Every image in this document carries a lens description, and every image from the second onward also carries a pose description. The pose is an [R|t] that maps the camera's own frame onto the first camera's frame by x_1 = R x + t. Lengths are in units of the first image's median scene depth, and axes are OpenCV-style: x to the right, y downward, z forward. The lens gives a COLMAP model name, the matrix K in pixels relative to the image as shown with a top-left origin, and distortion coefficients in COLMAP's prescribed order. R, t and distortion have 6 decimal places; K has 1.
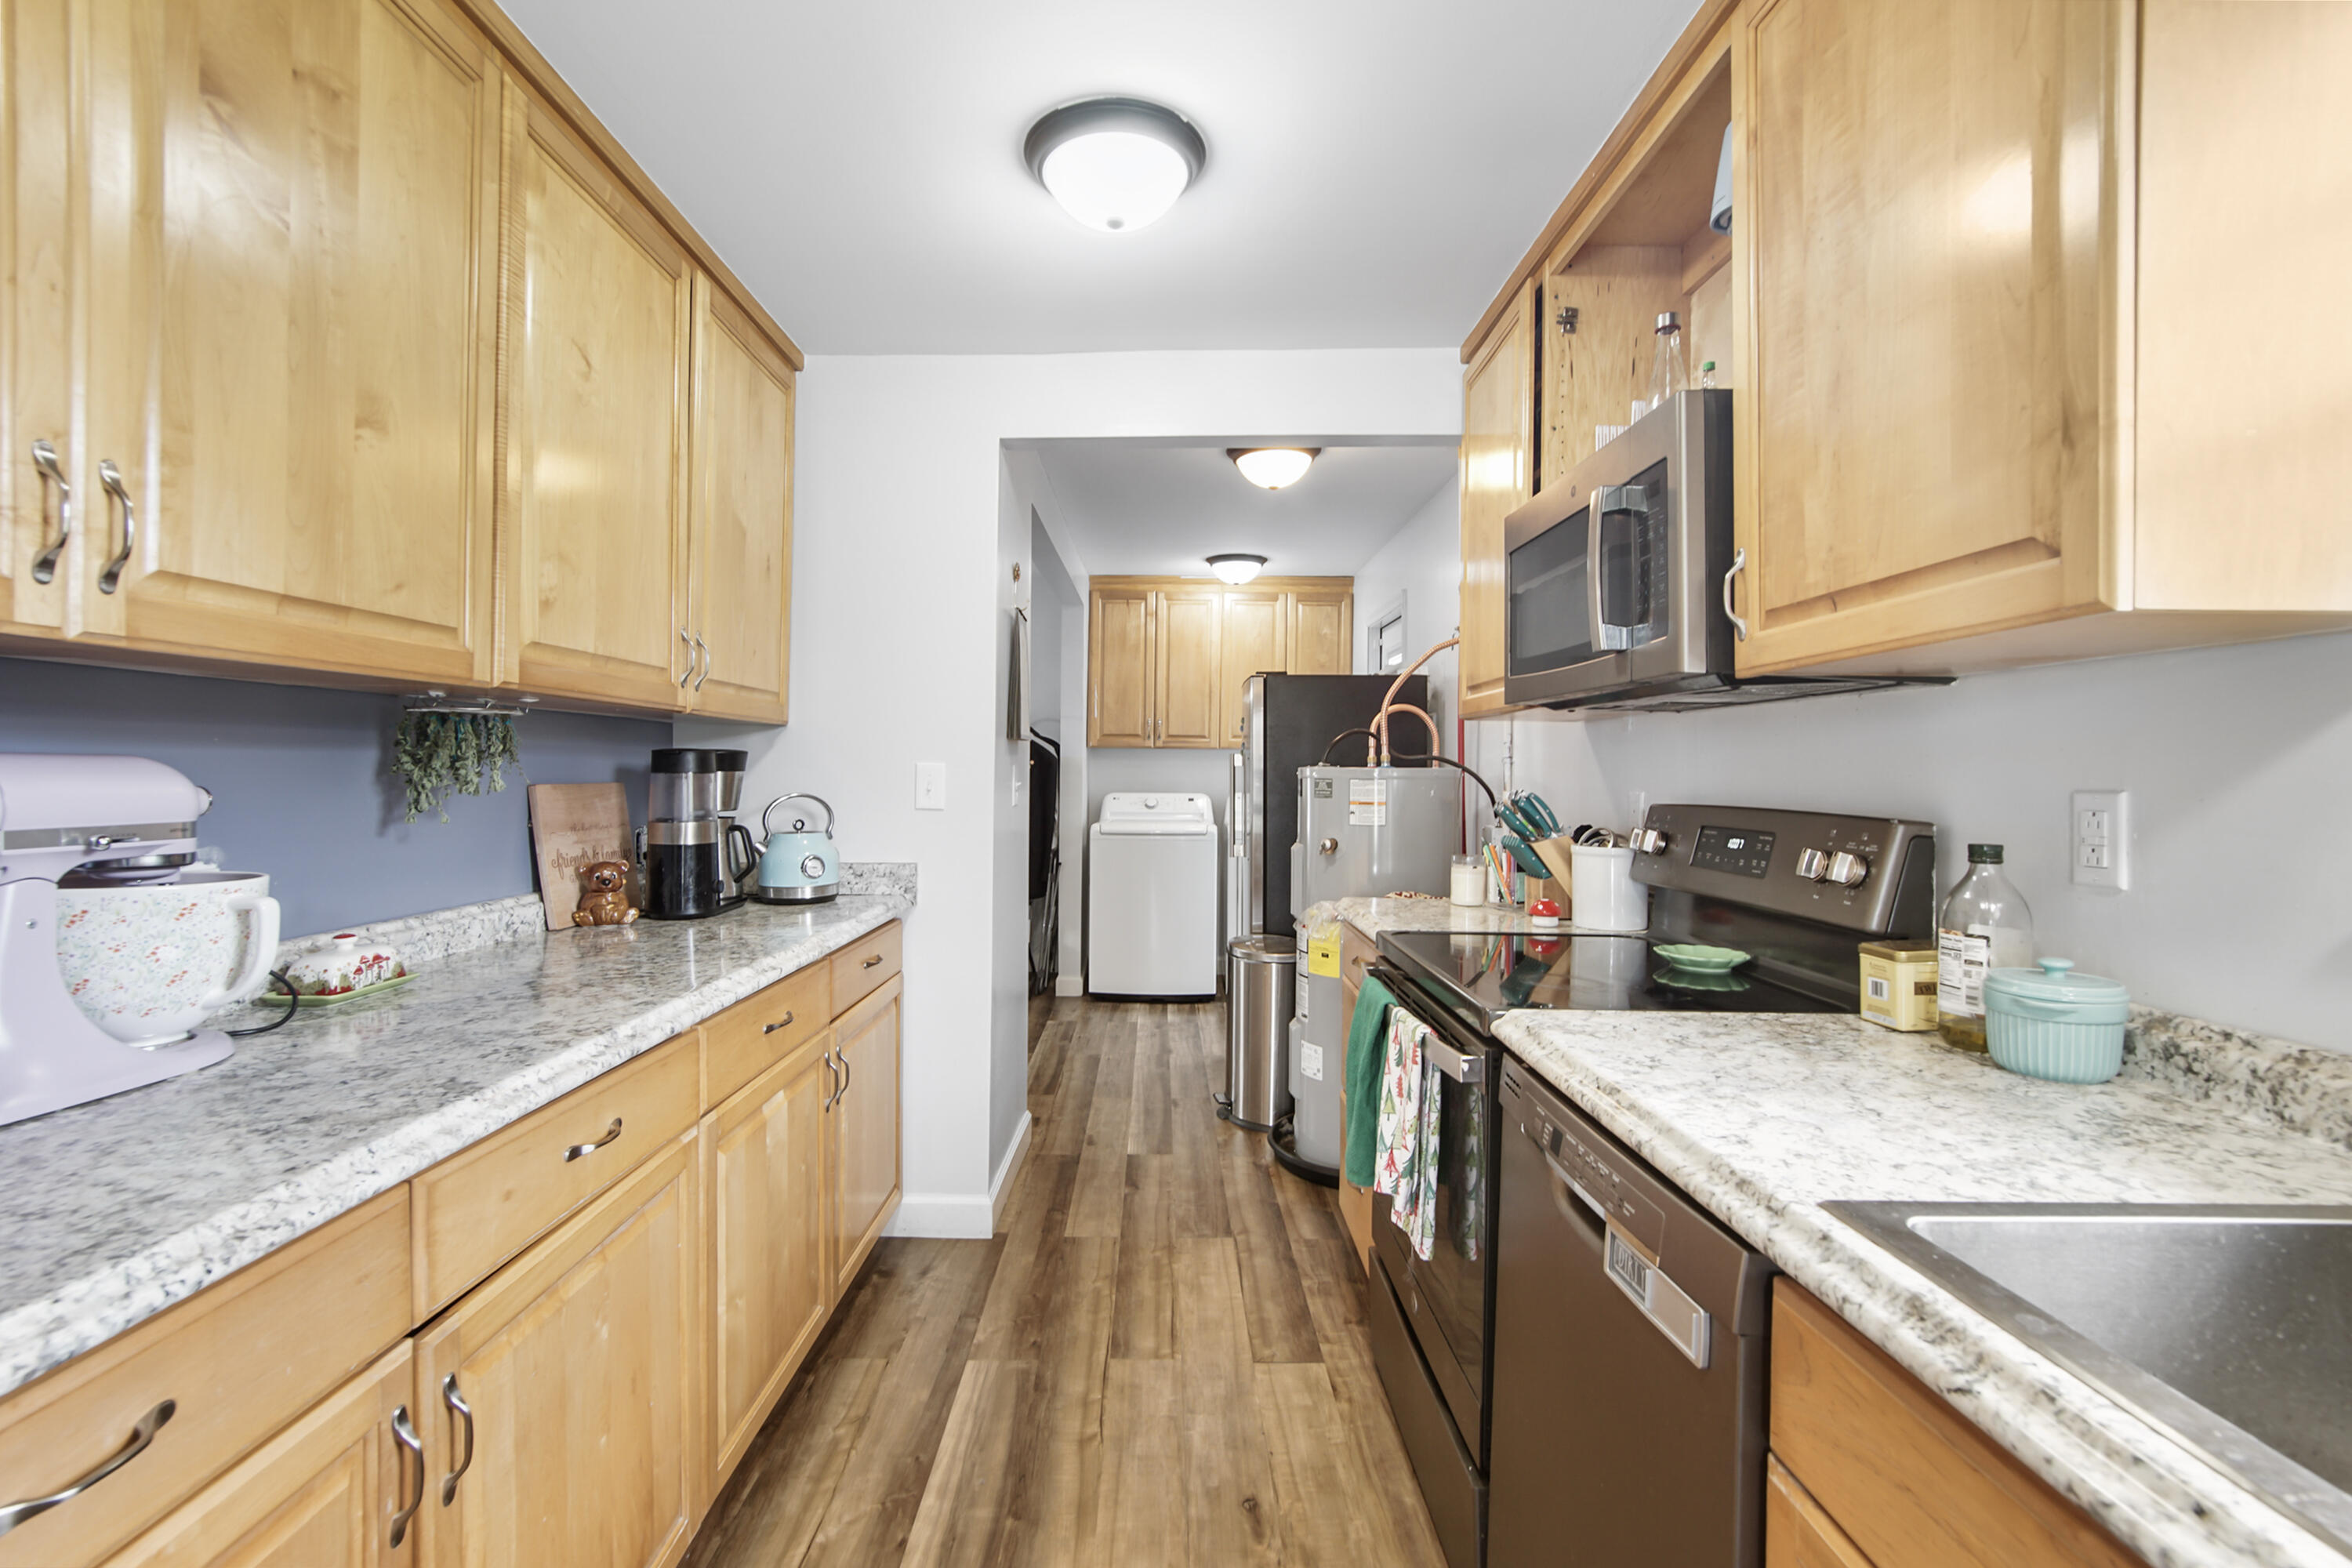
lens RADIAL K [[1071.0, 0, 1170.3], [0, 1071.0, 764.7], [0, 0, 1]] dist [-0.009417, 0.000918]
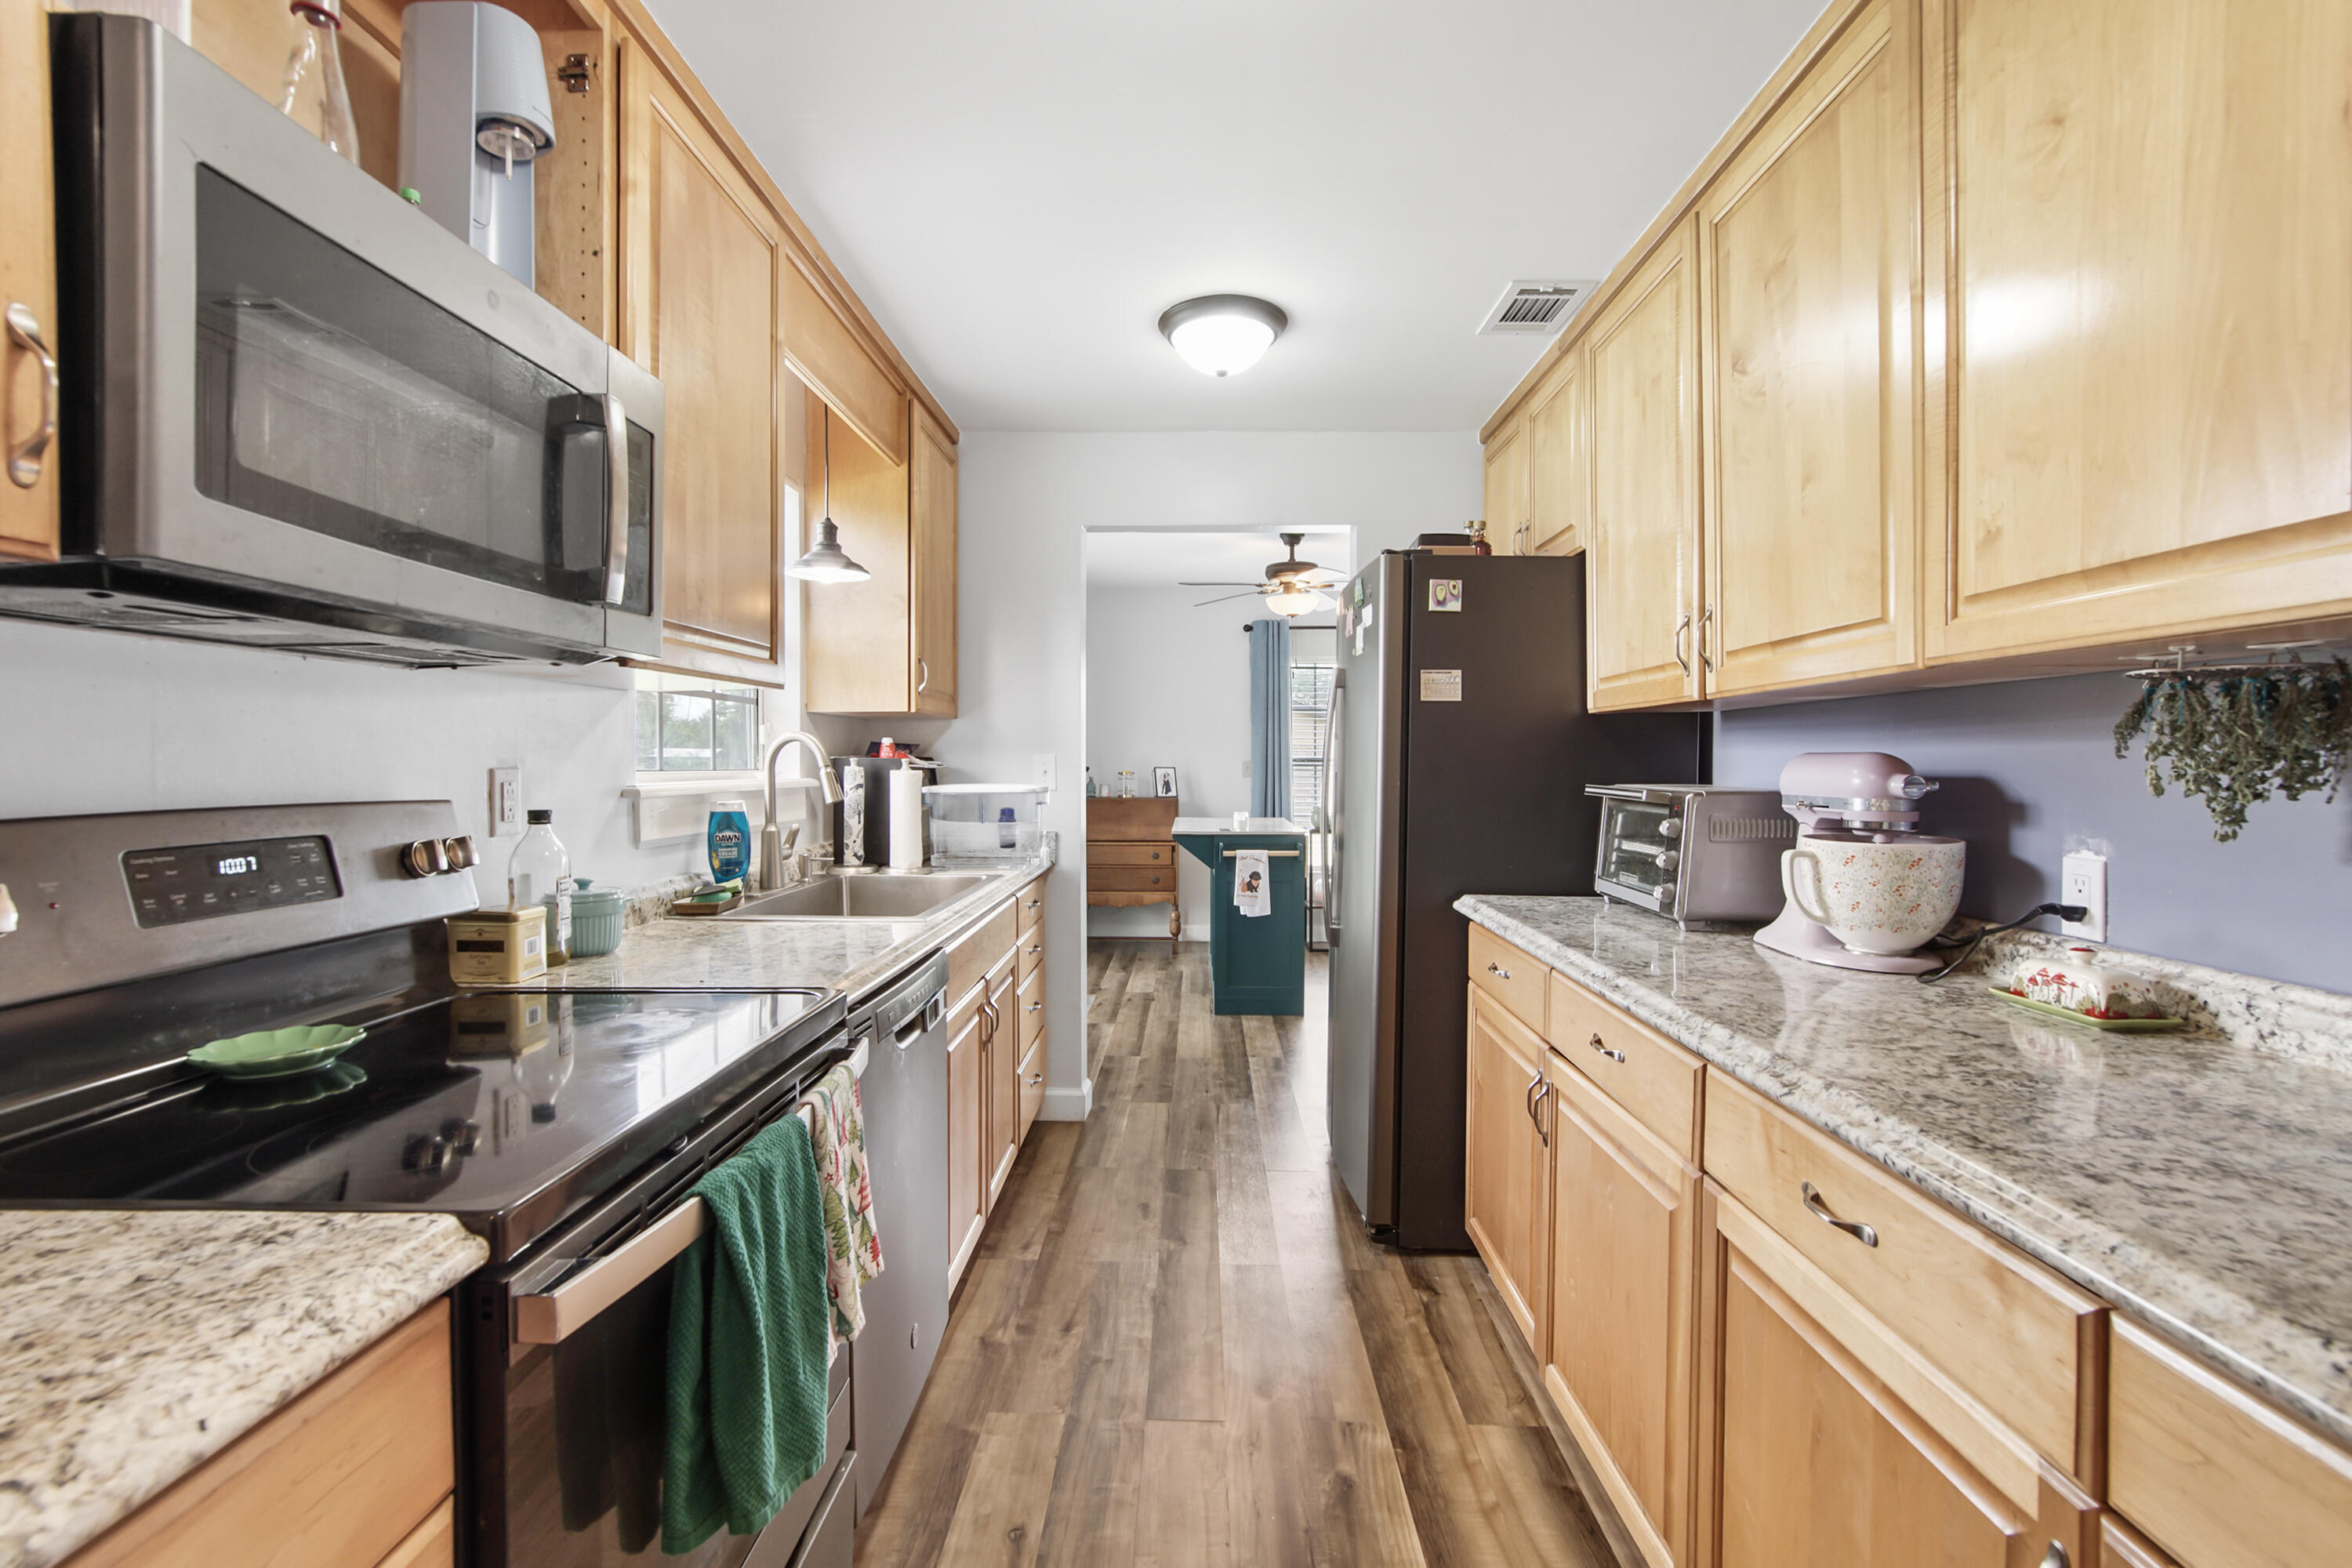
lens RADIAL K [[1071.0, 0, 1170.3], [0, 1071.0, 764.7], [0, 0, 1]] dist [-0.009417, 0.000918]
pose [[-0.999440, -0.008124, 0.032449, -0.071959], [-0.008215, 0.999963, -0.002683, 0.012018], [-0.032426, -0.002948, -0.999470, 2.047193]]
